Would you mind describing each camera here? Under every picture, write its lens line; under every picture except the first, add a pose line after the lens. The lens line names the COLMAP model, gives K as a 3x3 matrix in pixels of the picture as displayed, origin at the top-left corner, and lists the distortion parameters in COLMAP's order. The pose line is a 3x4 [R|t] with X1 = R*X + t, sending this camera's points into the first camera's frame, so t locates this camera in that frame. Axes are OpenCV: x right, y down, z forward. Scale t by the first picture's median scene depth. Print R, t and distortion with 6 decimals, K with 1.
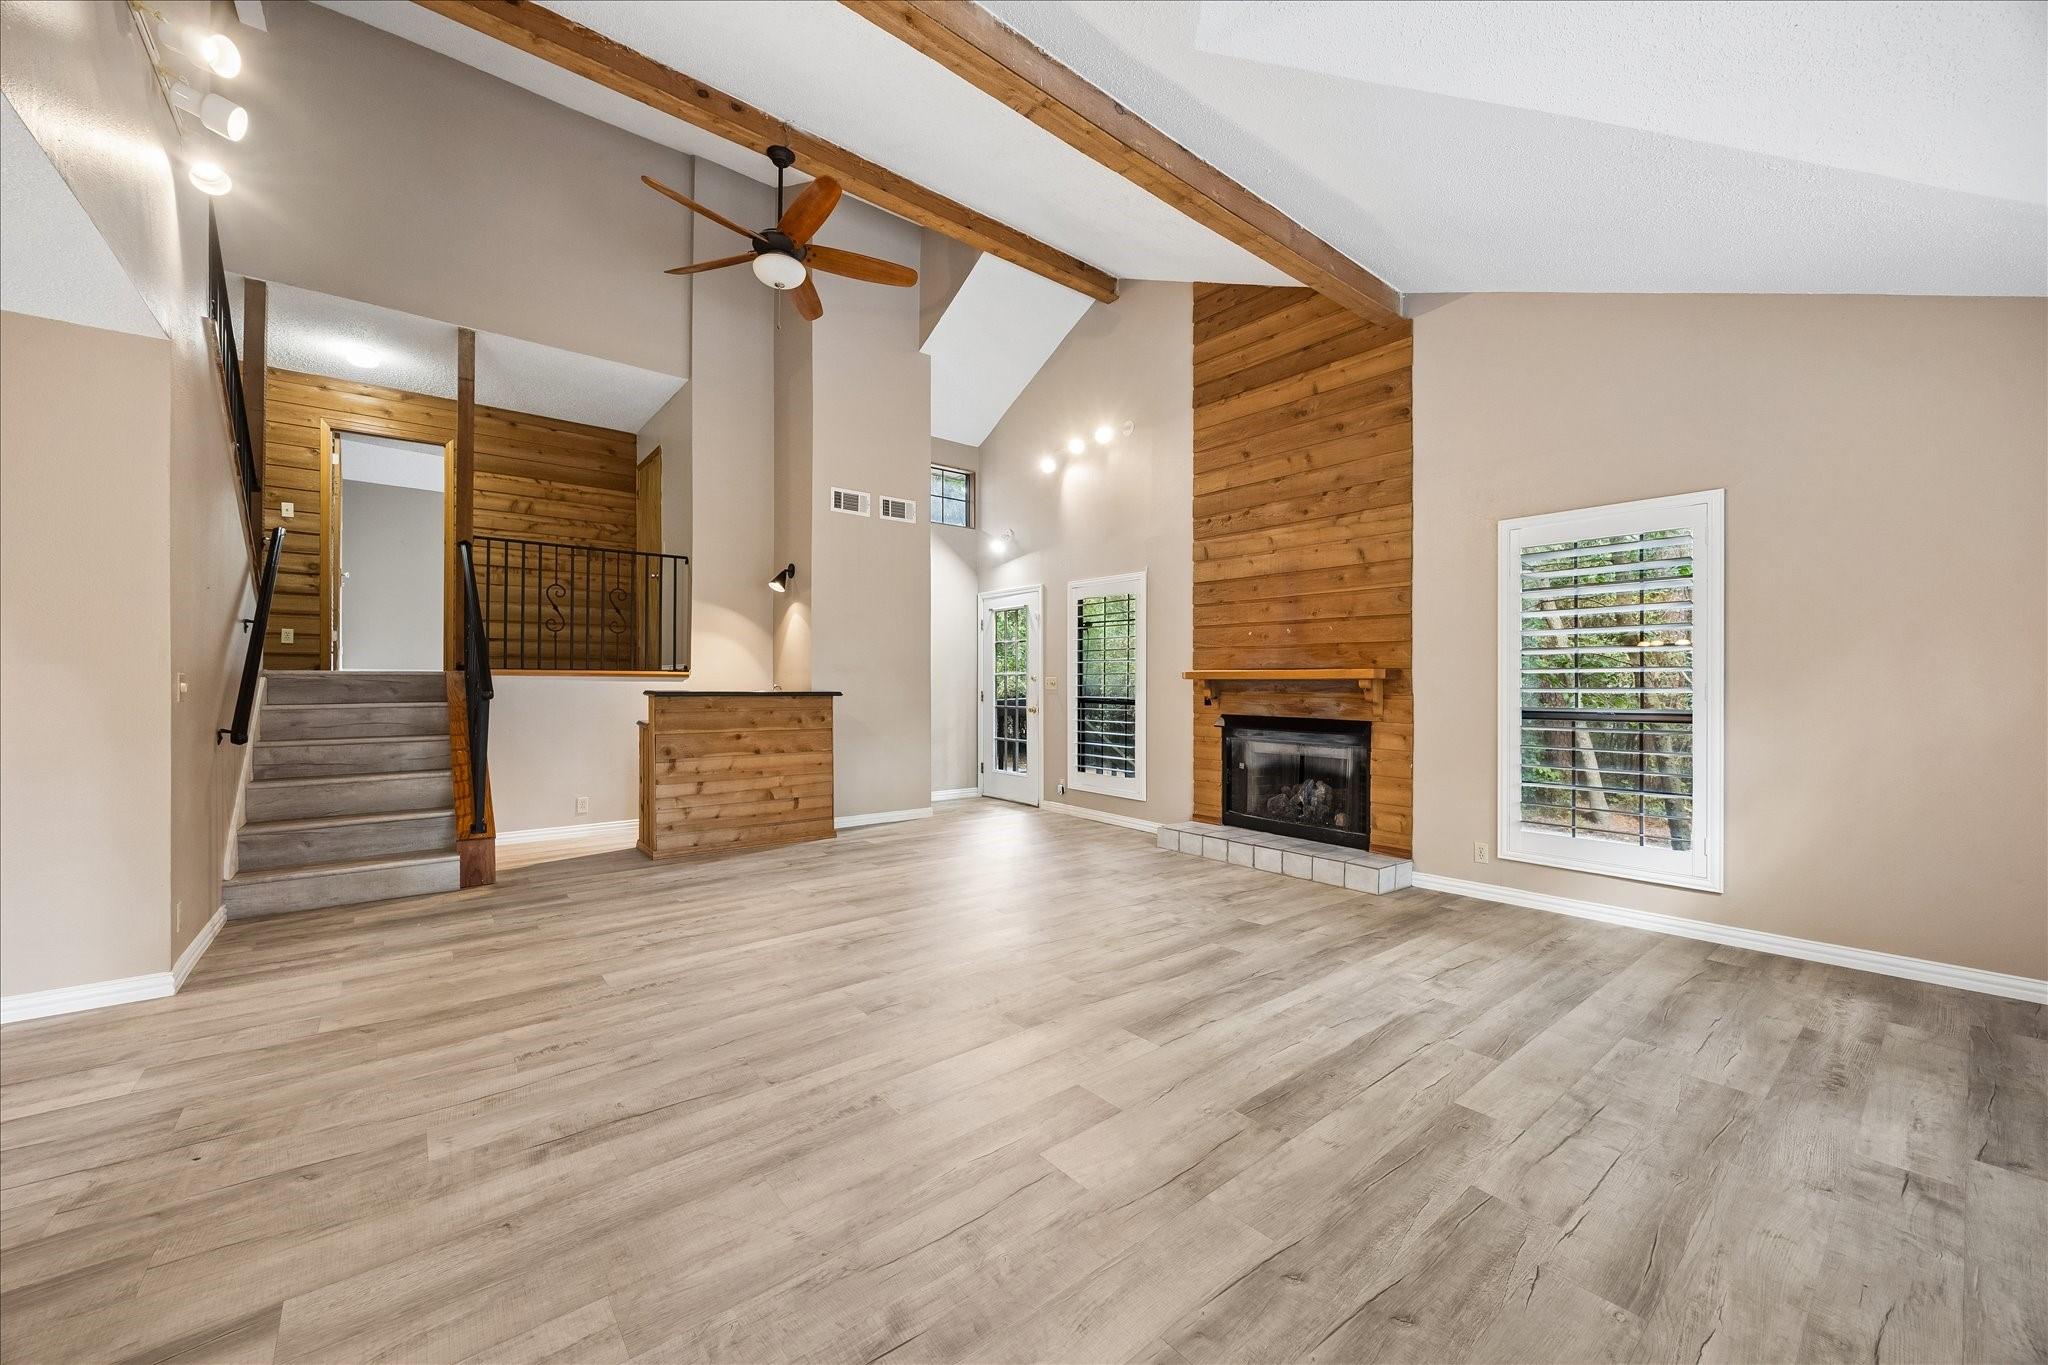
lens RADIAL K [[766.7, 0, 1032.9], [0, 766.7, 683.0], [0, 0, 1]] dist [-0.002300, -0.000280]
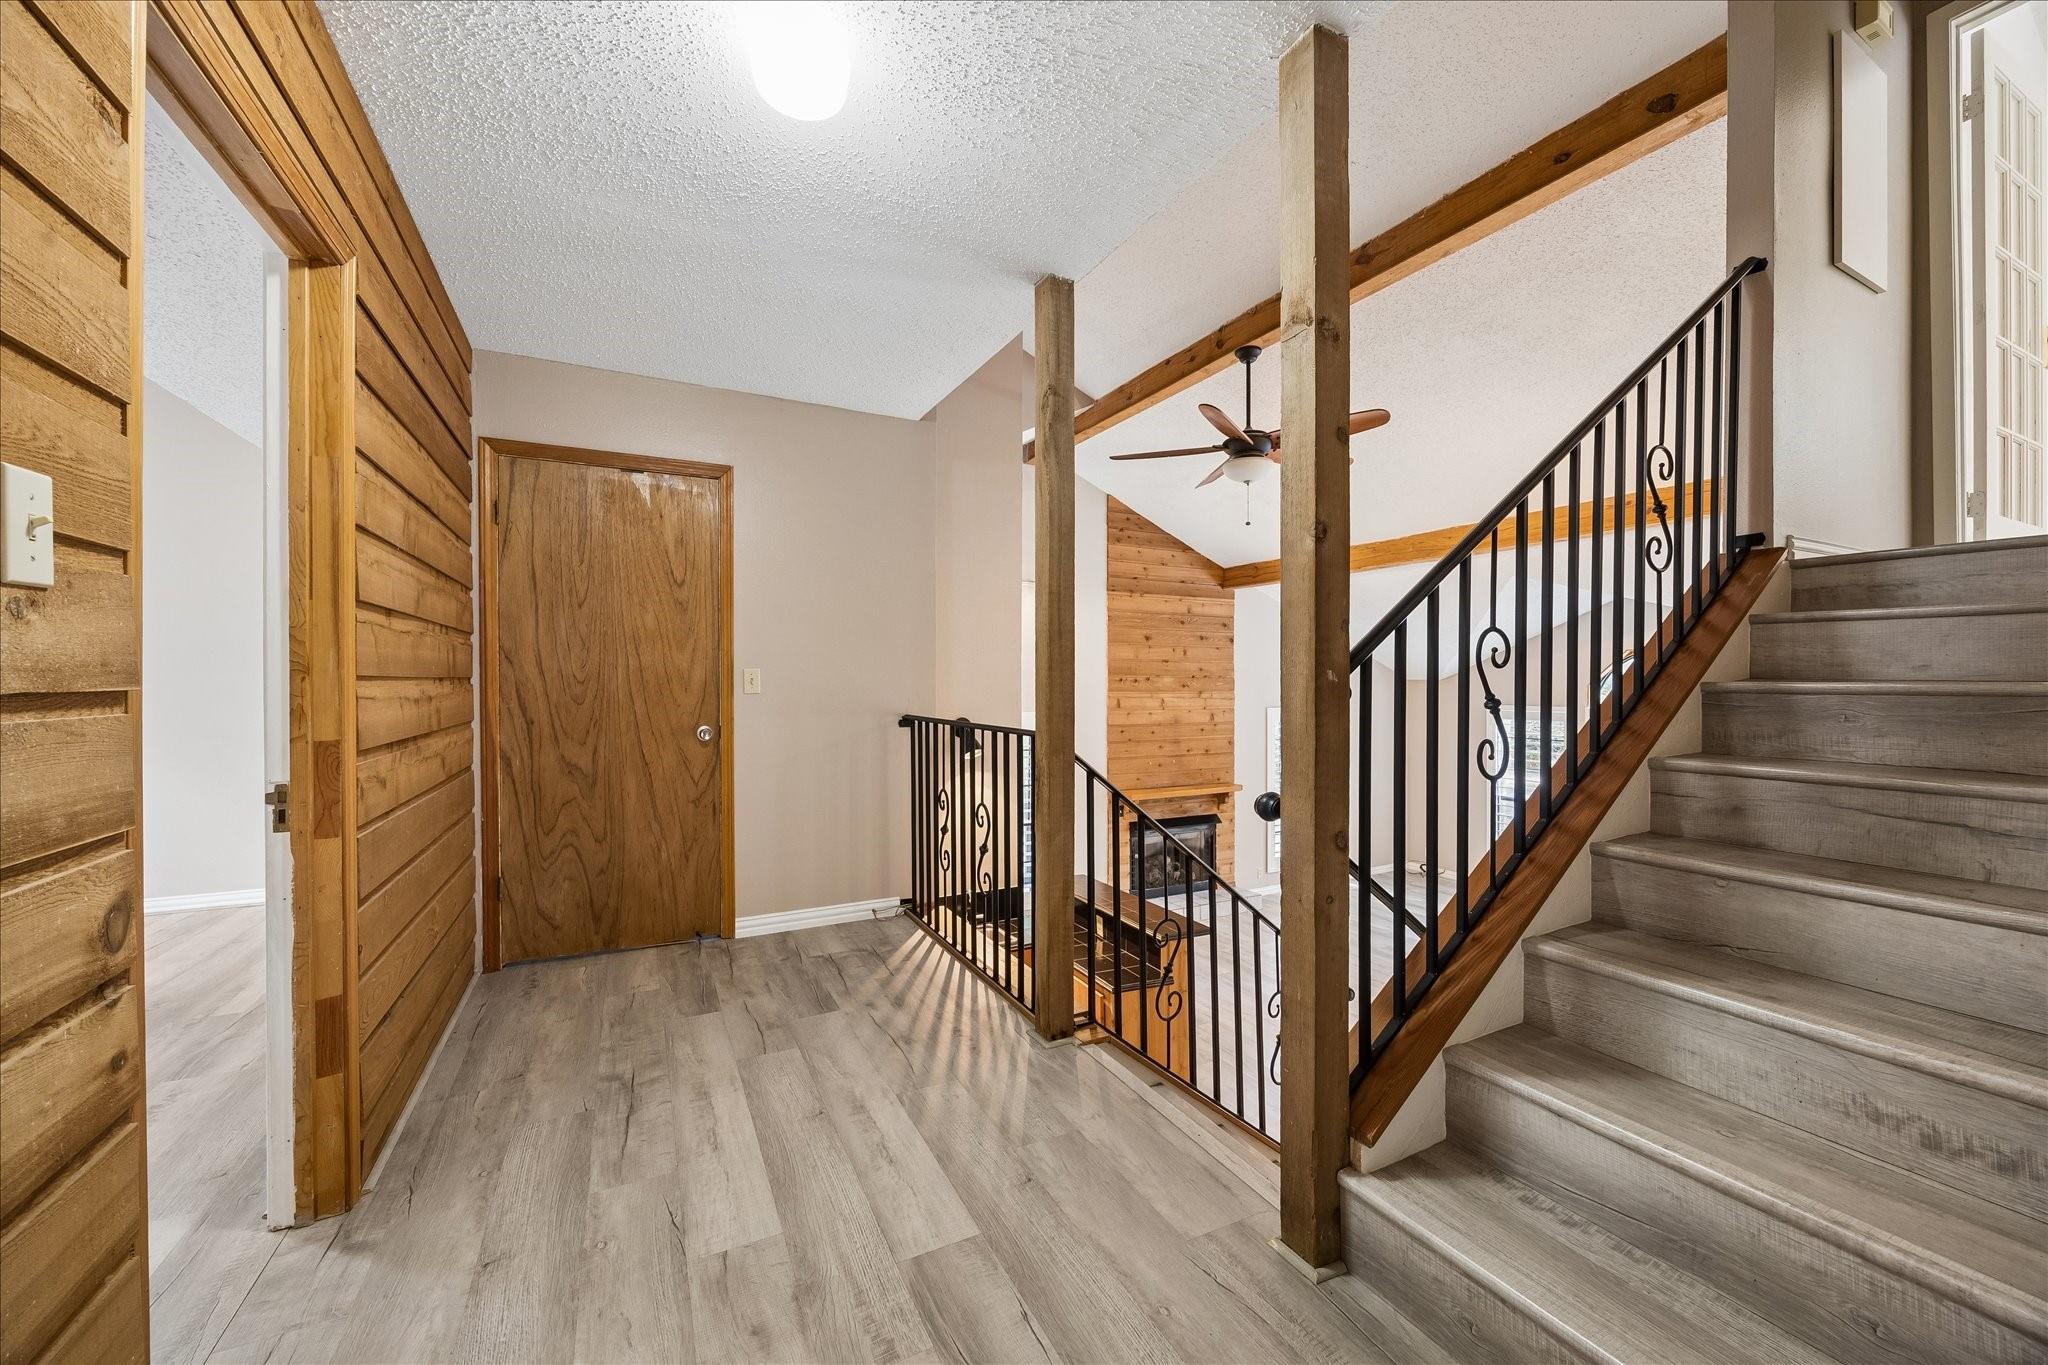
lens RADIAL K [[773.9, 0, 1030.3], [0, 773.9, 673.4], [0, 0, 1]] dist [-0.001715, -0.000559]
pose [[0.201425, -0.003582, 0.979497, -1.569866], [-0.001056, 0.999992, 0.003874, -0.316868], [-0.979503, -0.001815, 0.201420, 1.226269]]
